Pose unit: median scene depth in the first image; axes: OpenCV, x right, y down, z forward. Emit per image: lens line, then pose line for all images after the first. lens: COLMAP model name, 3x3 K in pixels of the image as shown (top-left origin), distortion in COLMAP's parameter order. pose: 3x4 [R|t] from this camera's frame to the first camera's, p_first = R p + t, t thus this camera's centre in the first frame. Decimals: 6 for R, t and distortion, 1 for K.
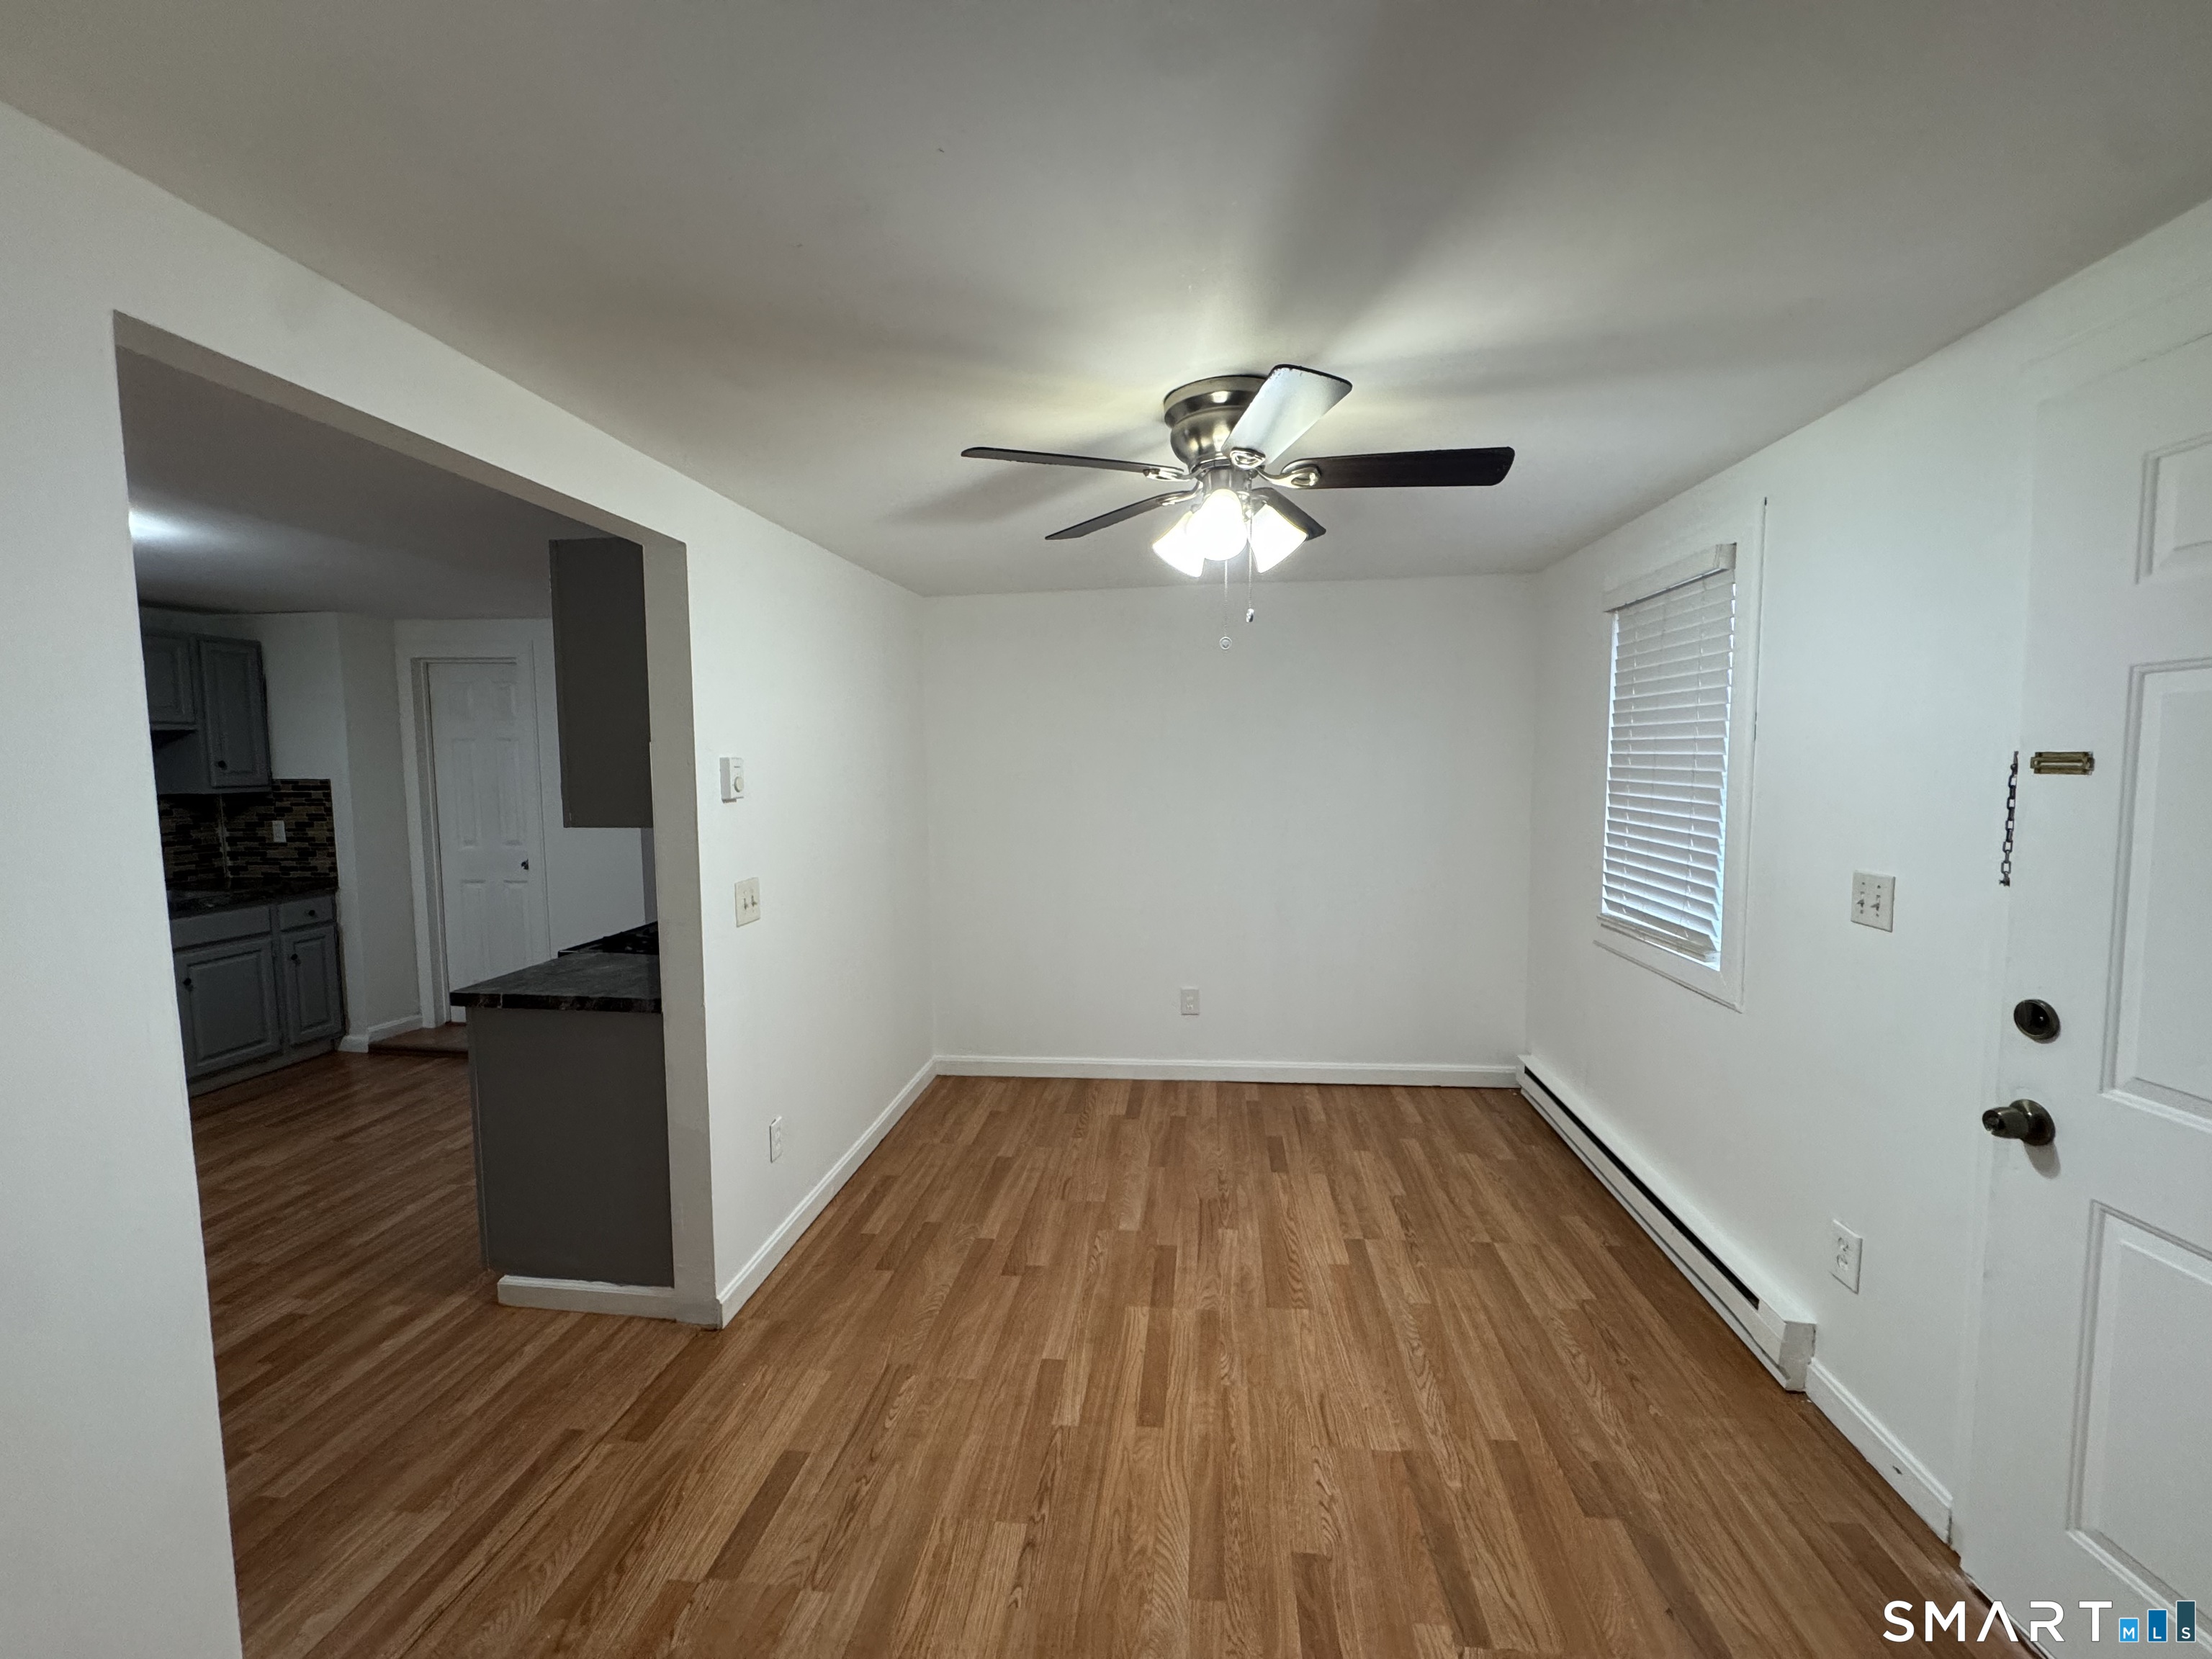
lens RADIAL K [[879.2, 0, 1106.0], [0, 879.2, 829.5], [0, 0, 1]] dist [-0.002857, 0.000046]
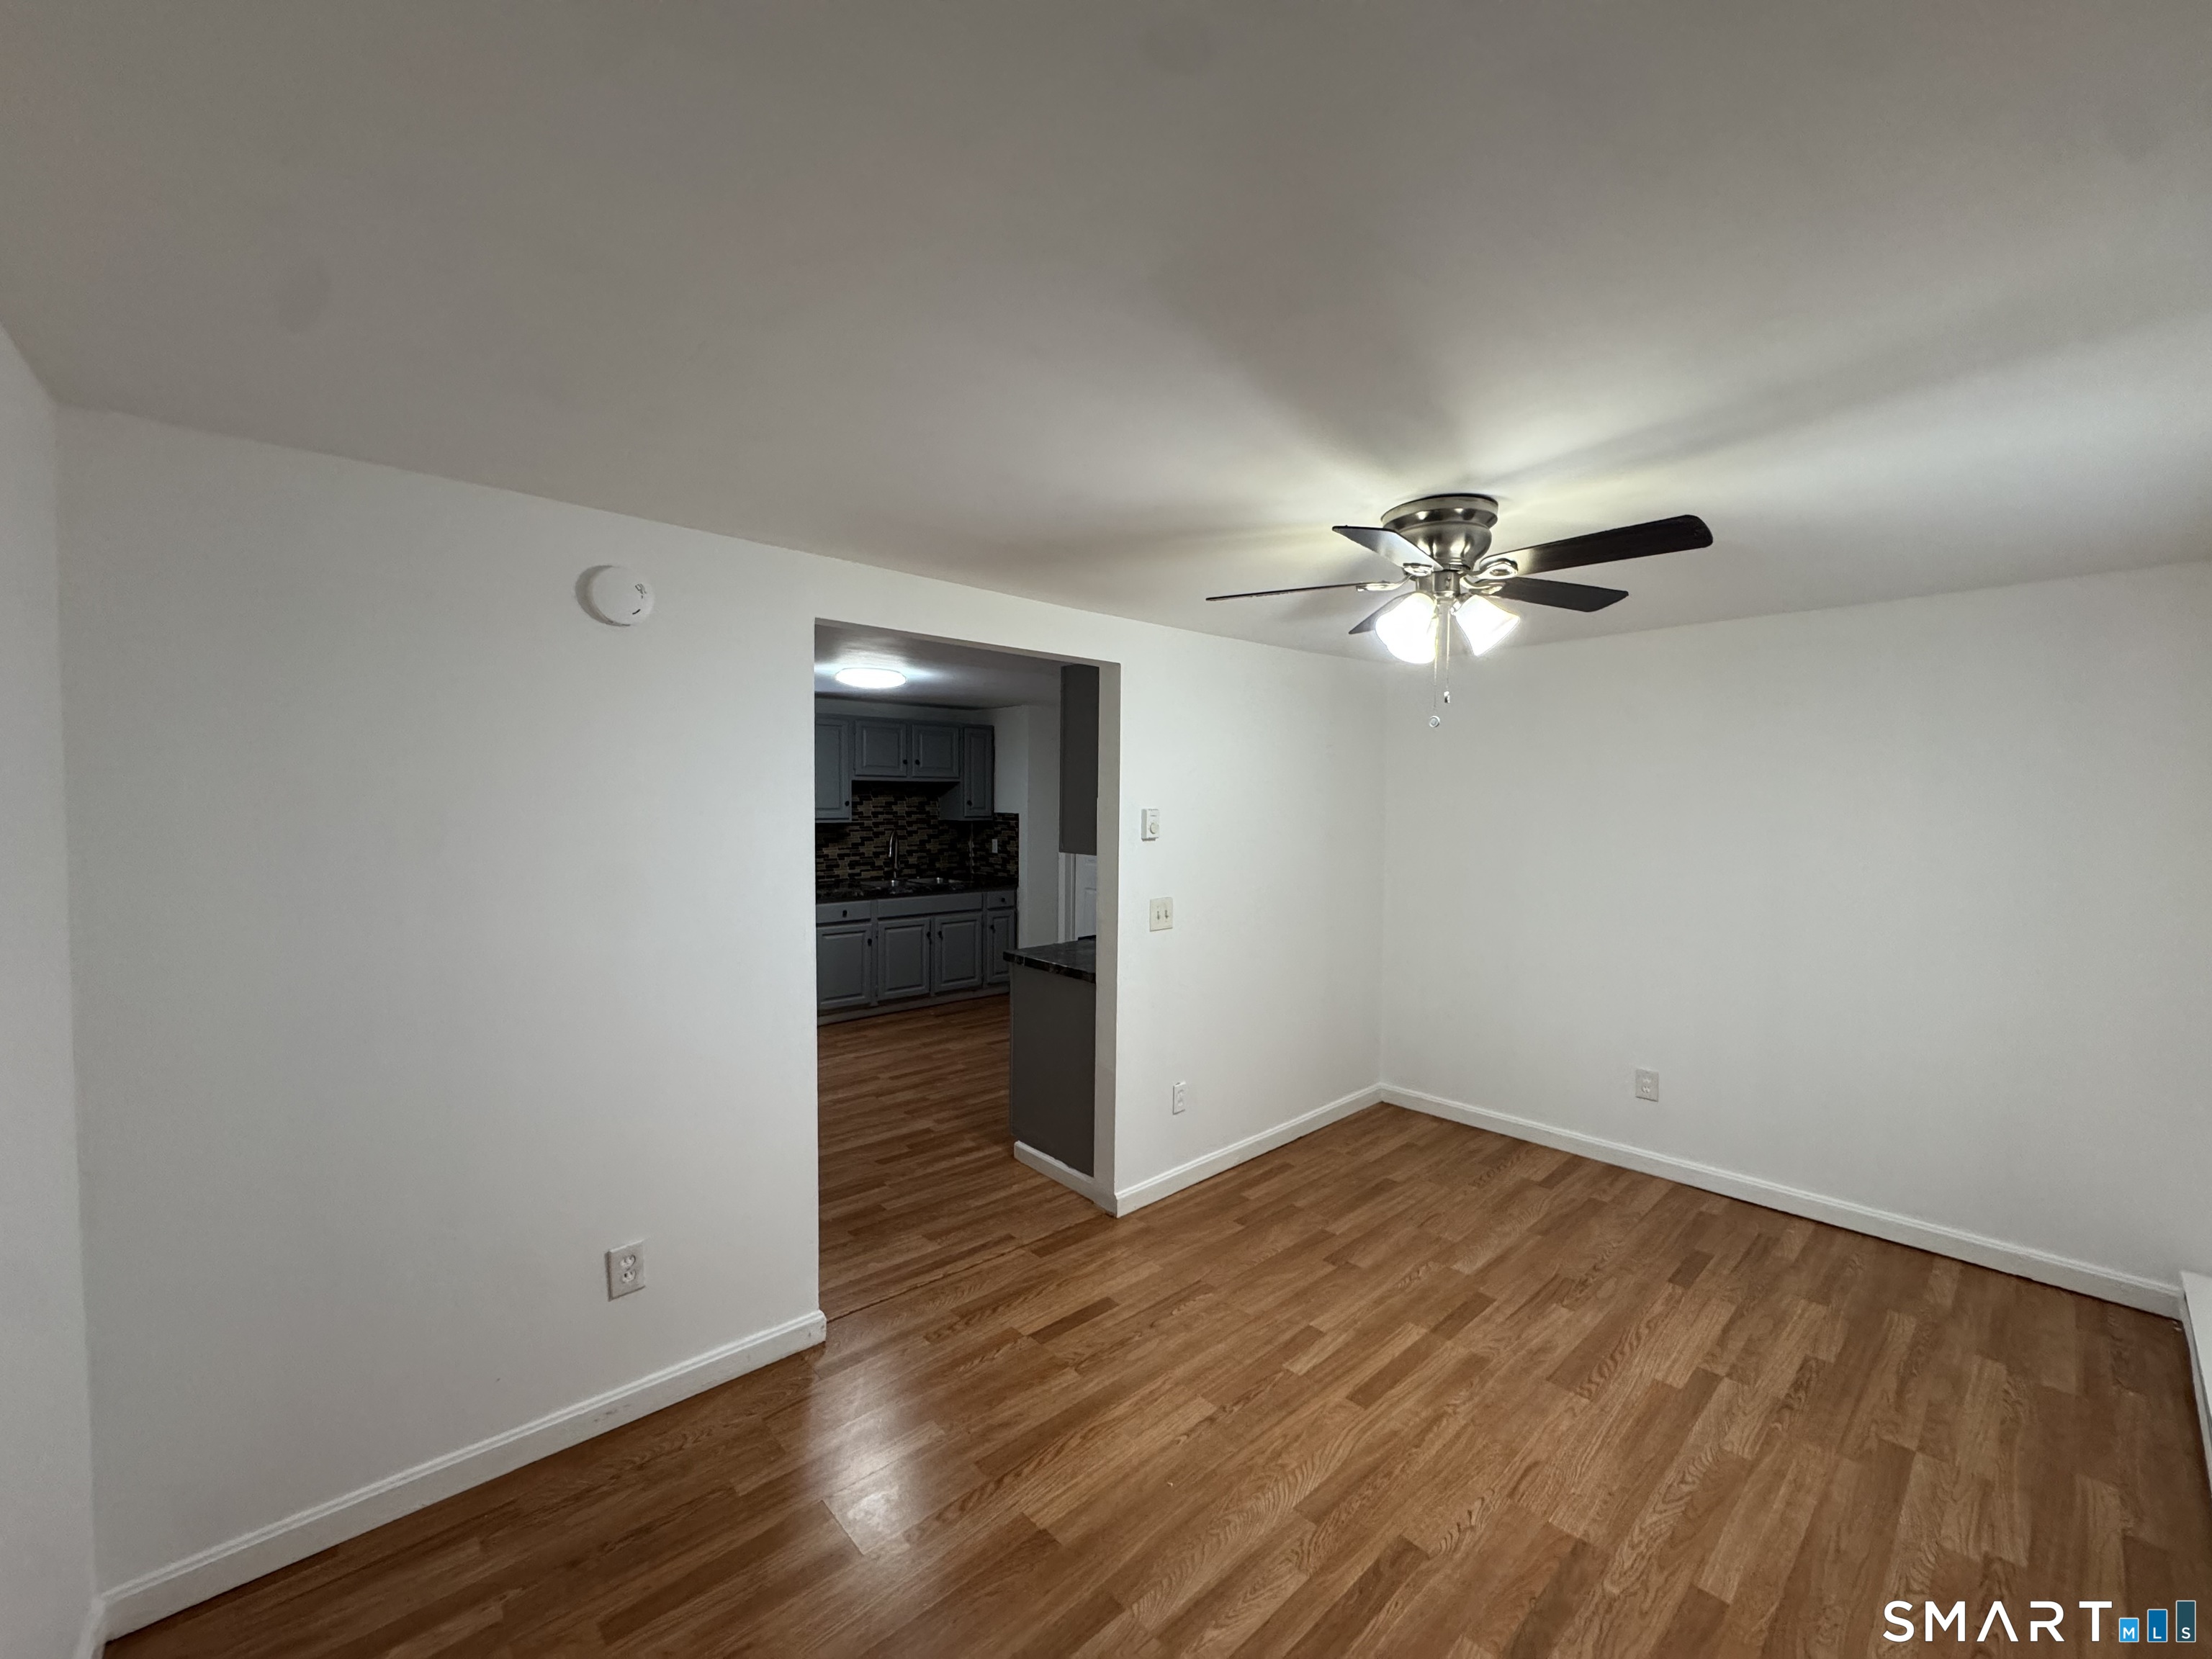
lens RADIAL K [[879.2, 0, 1106.0], [0, 879.2, 829.5], [0, 0, 1]] dist [-0.002857, 0.000046]
pose [[0.751854, 0.037370, -0.658270, 0.424000], [-0.067357, 0.997522, -0.020303, -0.015493], [0.655880, 0.059604, 0.752508, -0.093157]]
